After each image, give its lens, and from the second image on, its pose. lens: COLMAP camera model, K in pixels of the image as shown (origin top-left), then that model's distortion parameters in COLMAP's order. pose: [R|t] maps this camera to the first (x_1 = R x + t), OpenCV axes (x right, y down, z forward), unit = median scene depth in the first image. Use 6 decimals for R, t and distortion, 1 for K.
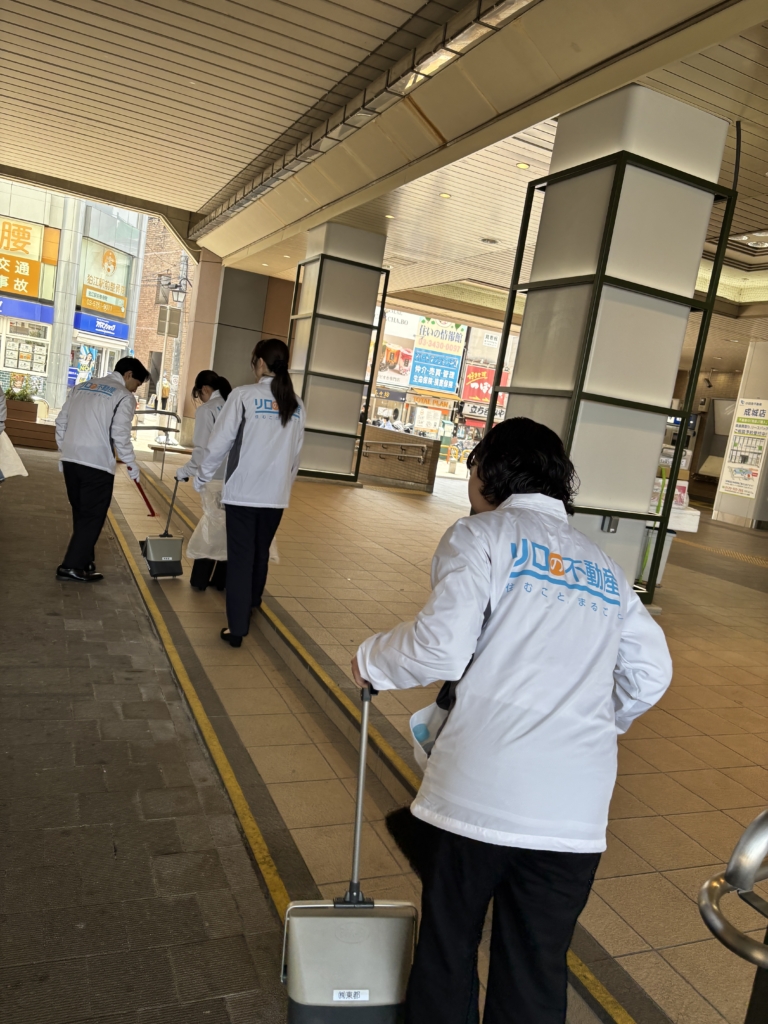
lens RADIAL K [[770.3, 0, 385.9], [0, 770.3, 515.6], [0, 0, 1]] dist [-0.003260, 0.004040]
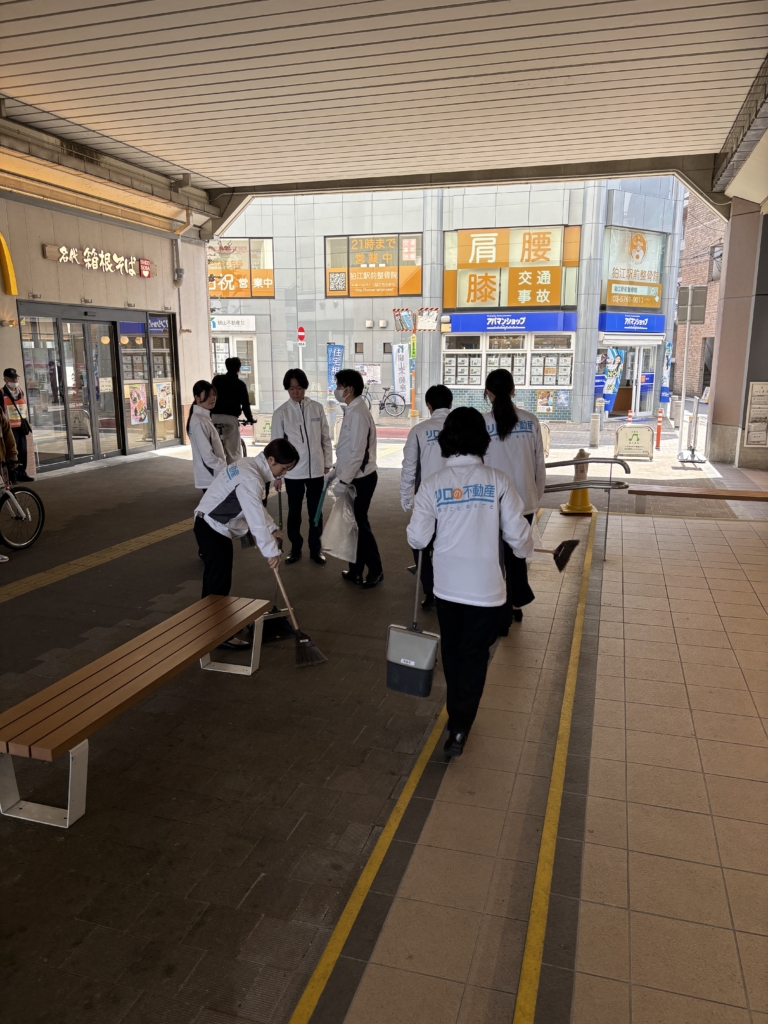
lens RADIAL K [[770.3, 0, 377.4], [0, 770.3, 521.9], [0, 0, 1]] dist [-0.003260, 0.004040]
pose [[0.743186, -0.013216, -0.668954, 0.002307], [0.027282, 0.999572, 0.010561, -0.037382], [0.668528, -0.026100, 0.743229, 0.153134]]
